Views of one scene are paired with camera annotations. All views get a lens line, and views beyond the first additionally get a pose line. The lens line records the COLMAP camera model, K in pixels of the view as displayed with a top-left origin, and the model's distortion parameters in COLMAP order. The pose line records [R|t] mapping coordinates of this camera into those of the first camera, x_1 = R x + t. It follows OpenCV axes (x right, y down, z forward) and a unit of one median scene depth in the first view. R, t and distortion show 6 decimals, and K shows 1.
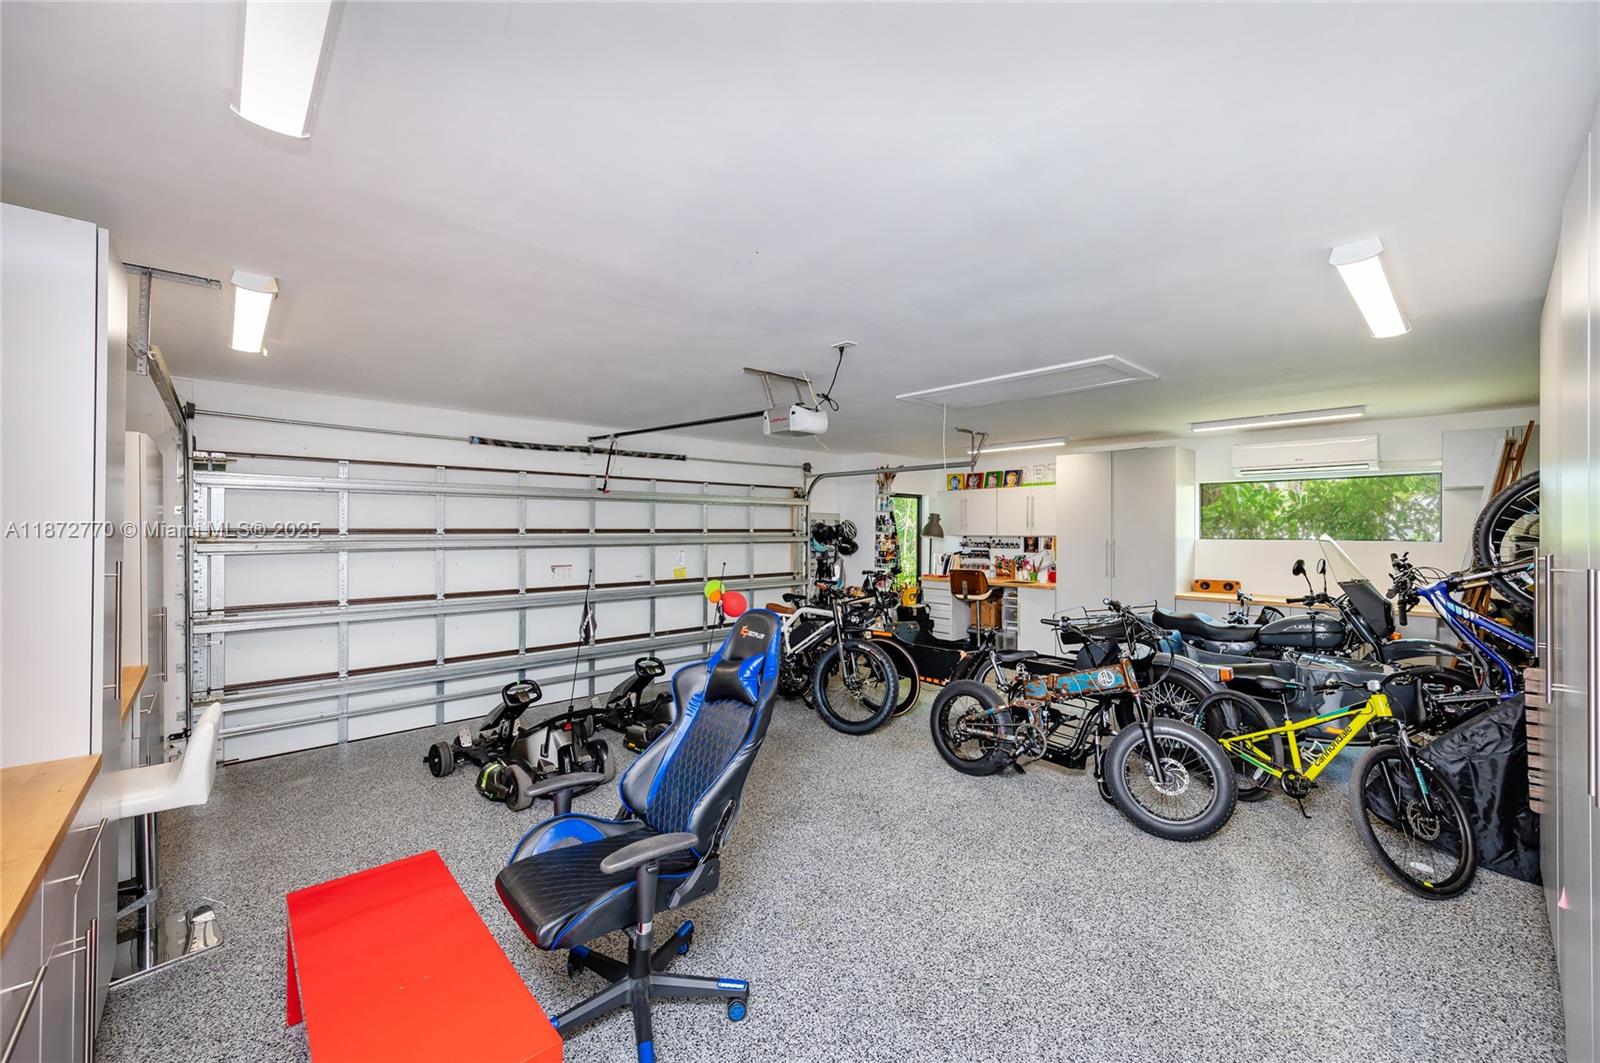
lens RADIAL K [[627.7, 0, 759.7], [0, 627.7, 525.1], [0, 0, 1]] dist [-0.000734, -0.000051]
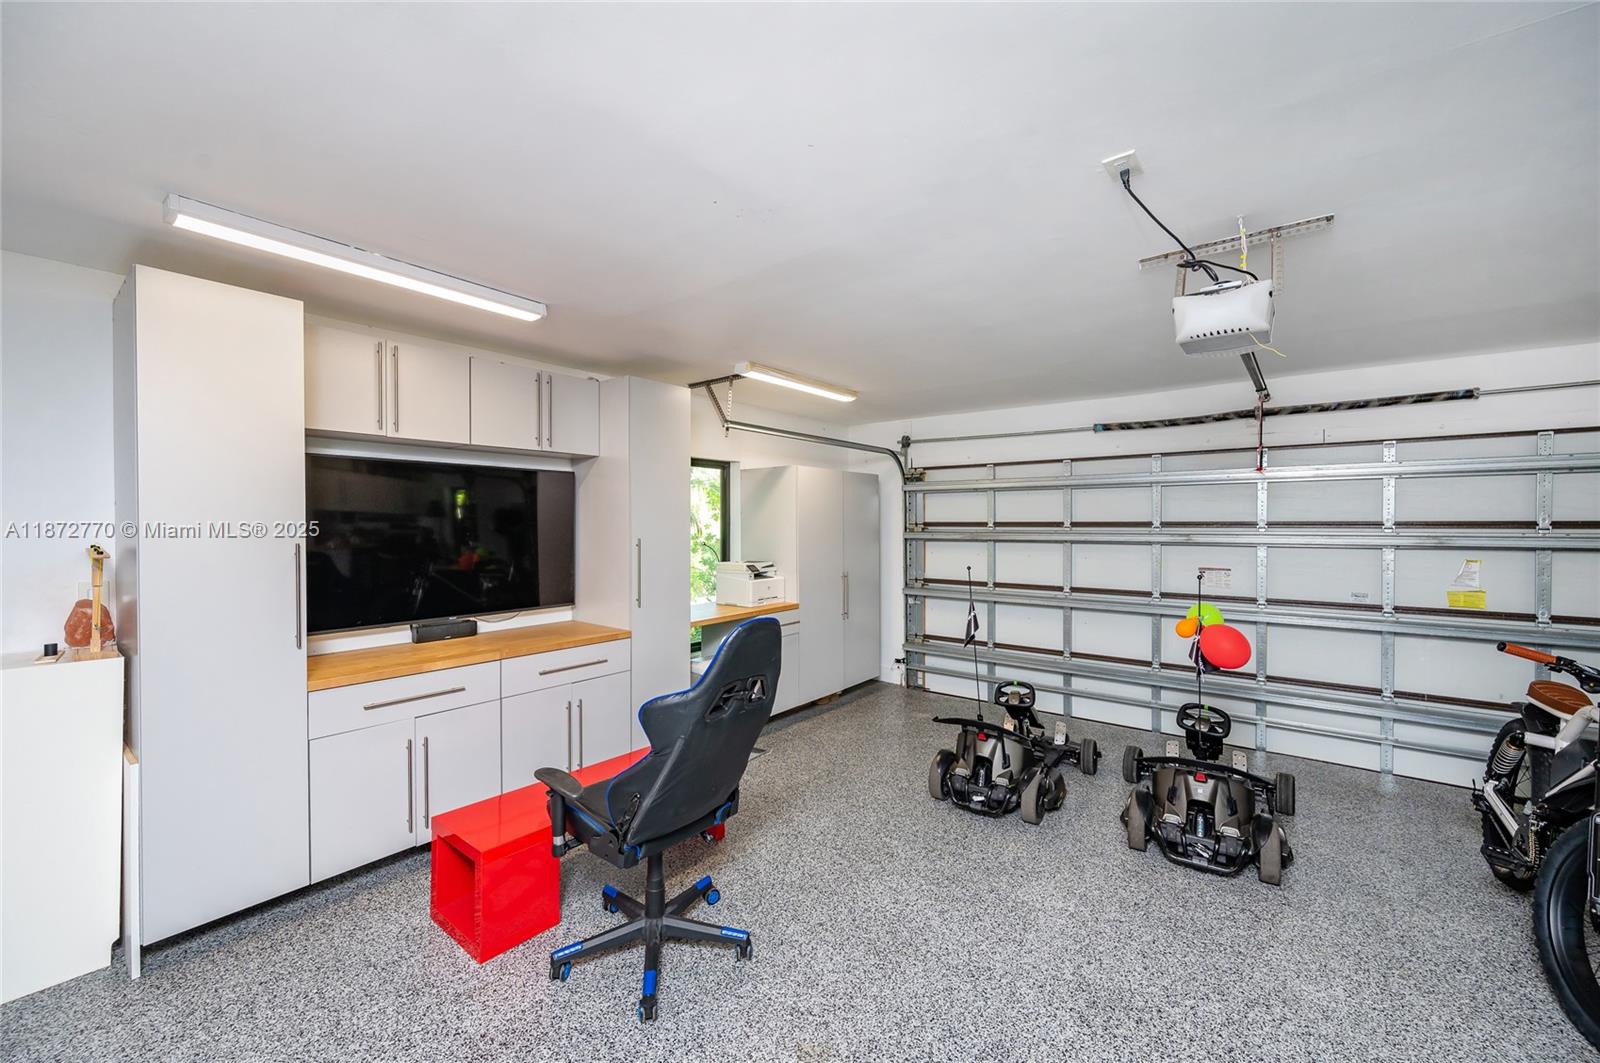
lens RADIAL K [[627.7, 0, 759.7], [0, 627.7, 525.1], [0, 0, 1]] dist [-0.000734, -0.000051]
pose [[0.163845, 0.003168, -0.986481, 0.393610], [0.008026, 0.999957, 0.004544, 0.002281], [0.986453, -0.008662, 0.163812, 0.343074]]
